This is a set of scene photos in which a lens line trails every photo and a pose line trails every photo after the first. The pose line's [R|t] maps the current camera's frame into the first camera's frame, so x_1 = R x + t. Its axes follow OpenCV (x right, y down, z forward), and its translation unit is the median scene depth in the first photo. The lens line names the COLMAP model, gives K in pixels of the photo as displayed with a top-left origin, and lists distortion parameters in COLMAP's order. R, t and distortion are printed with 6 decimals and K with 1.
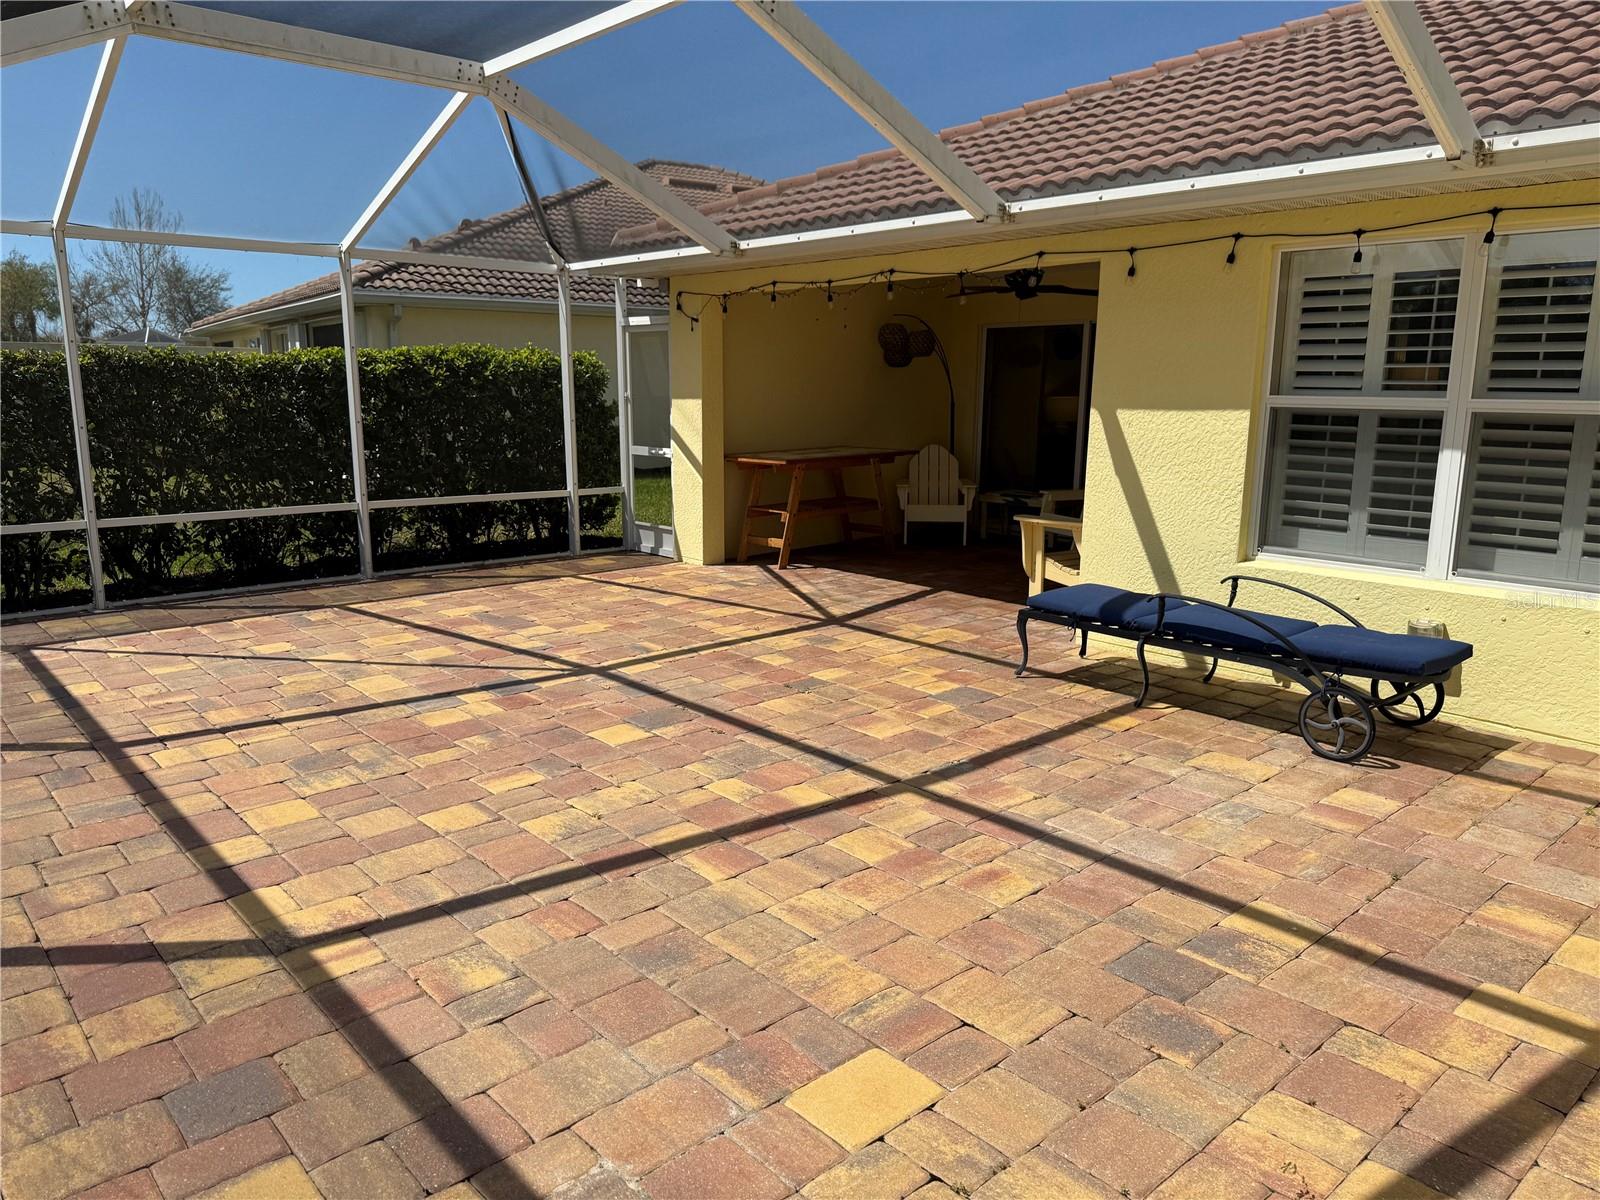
lens RADIAL K [[1117.7, 0, 800.0], [0, 1117.7, 600.0], [0, 0, 1]] dist [0.190283, -0.367280]
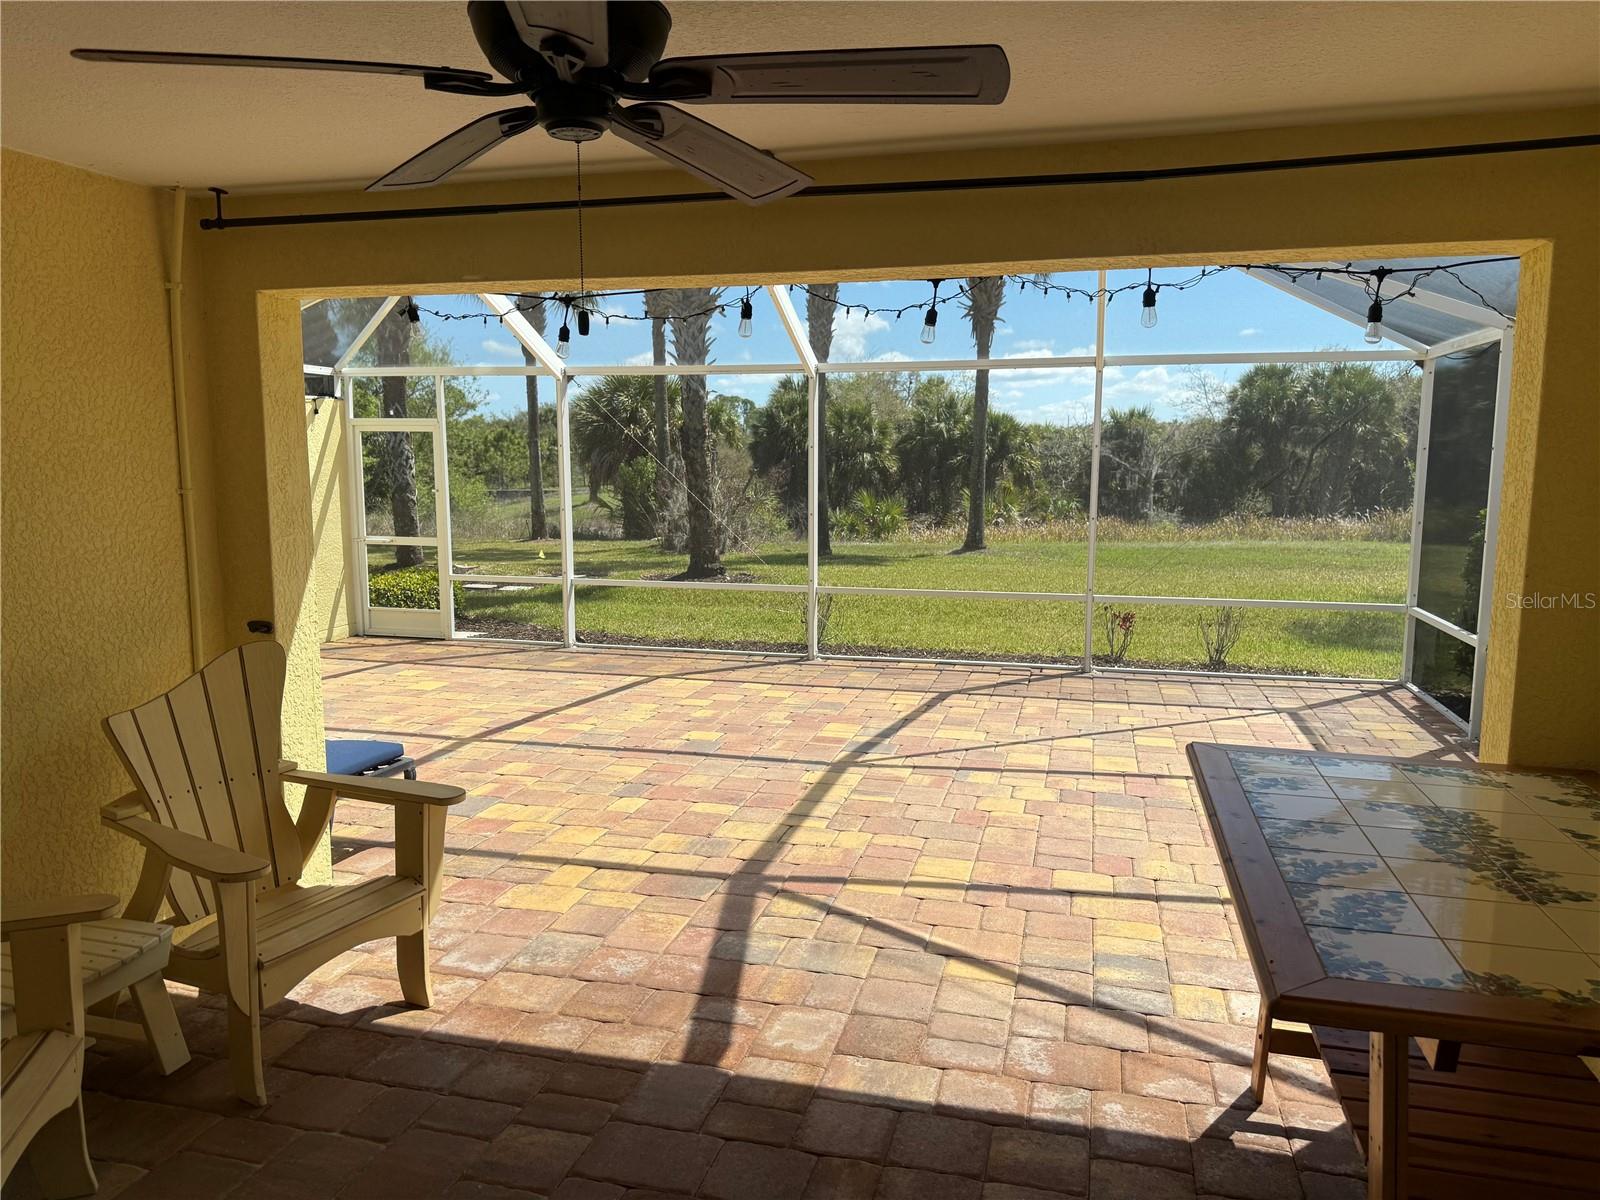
lens RADIAL K [[1117.7, 0, 800.0], [0, 1117.7, 600.0], [0, 0, 1]] dist [0.190283, -0.367280]
pose [[-0.833340, 0.061117, -0.549372, 0.489323], [-0.114805, 0.953059, 0.280174, -0.442886], [0.540707, 0.296551, -0.787206, 2.116759]]
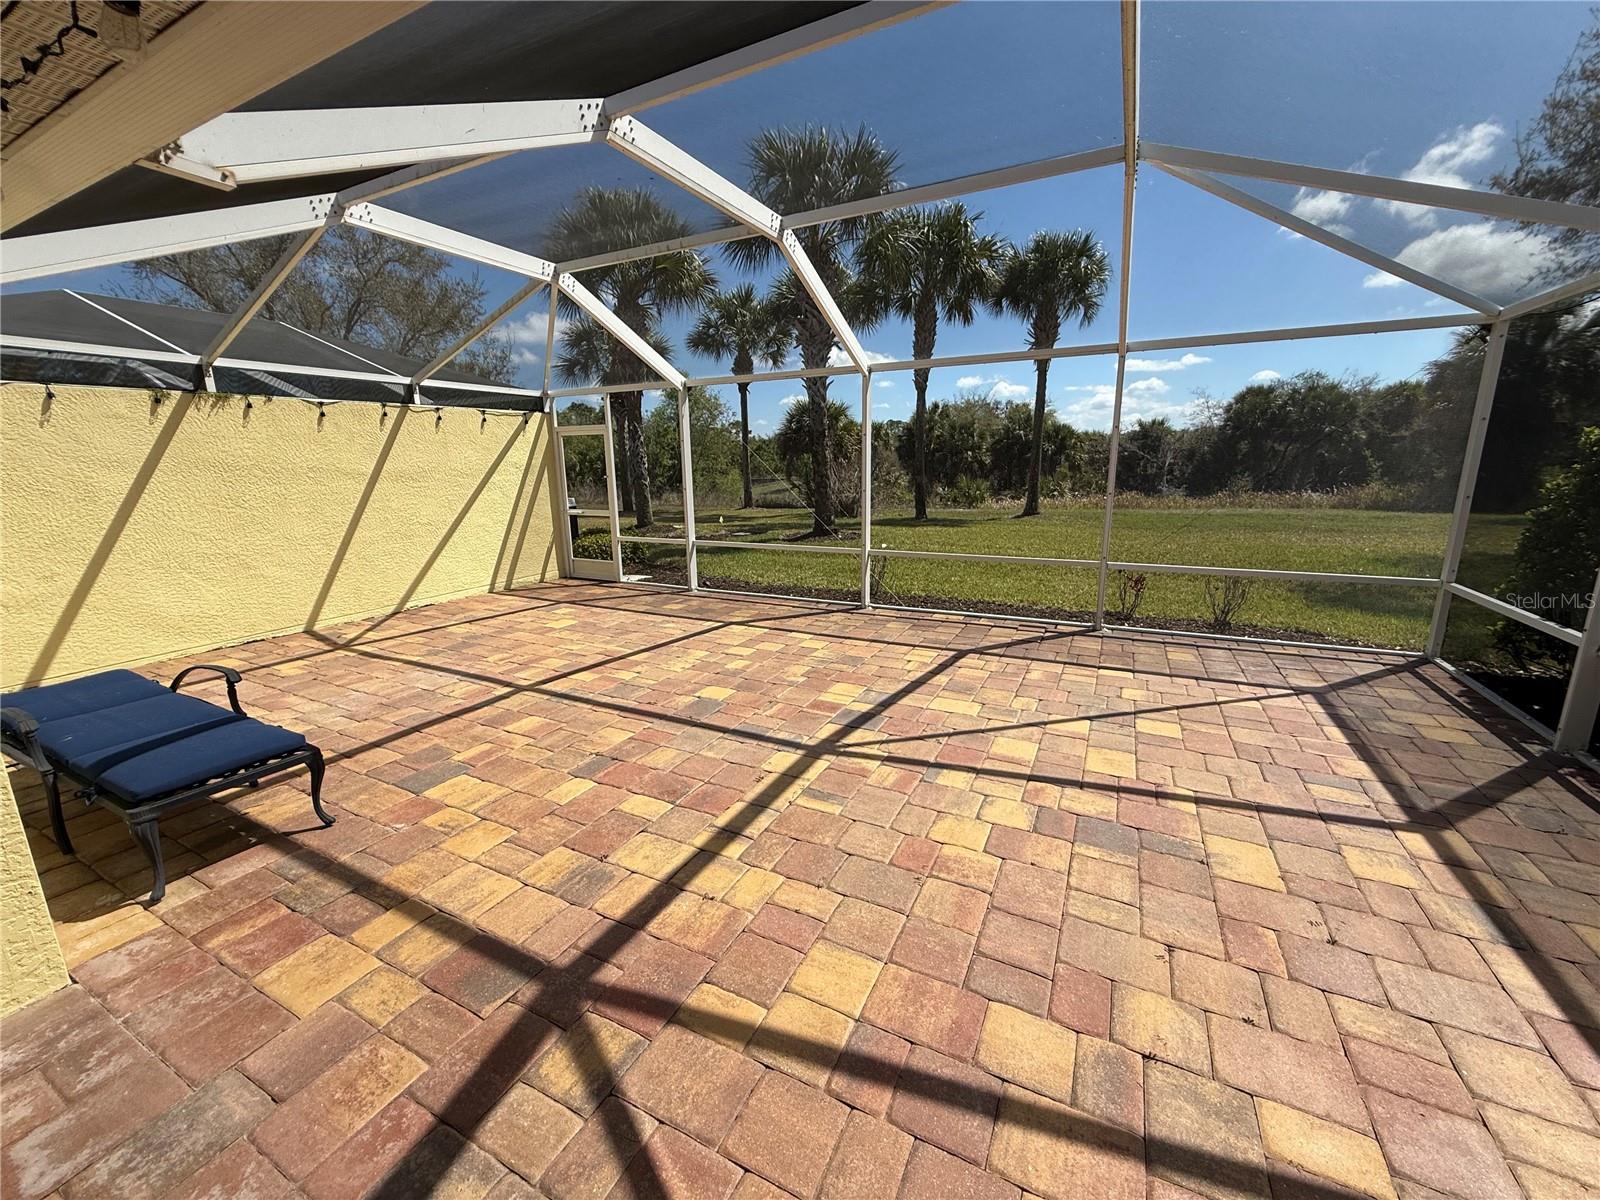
lens RADIAL K [[631.7, 0, 800.0], [0, 631.7, 600.0], [0, 0, 1]] dist [0.003369, 0.000124]
pose [[-0.932244, 0.085698, -0.351534, 0.024755], [-0.061397, 0.919993, 0.387097, -0.341041], [0.356582, 0.382452, -0.852396, 1.741295]]
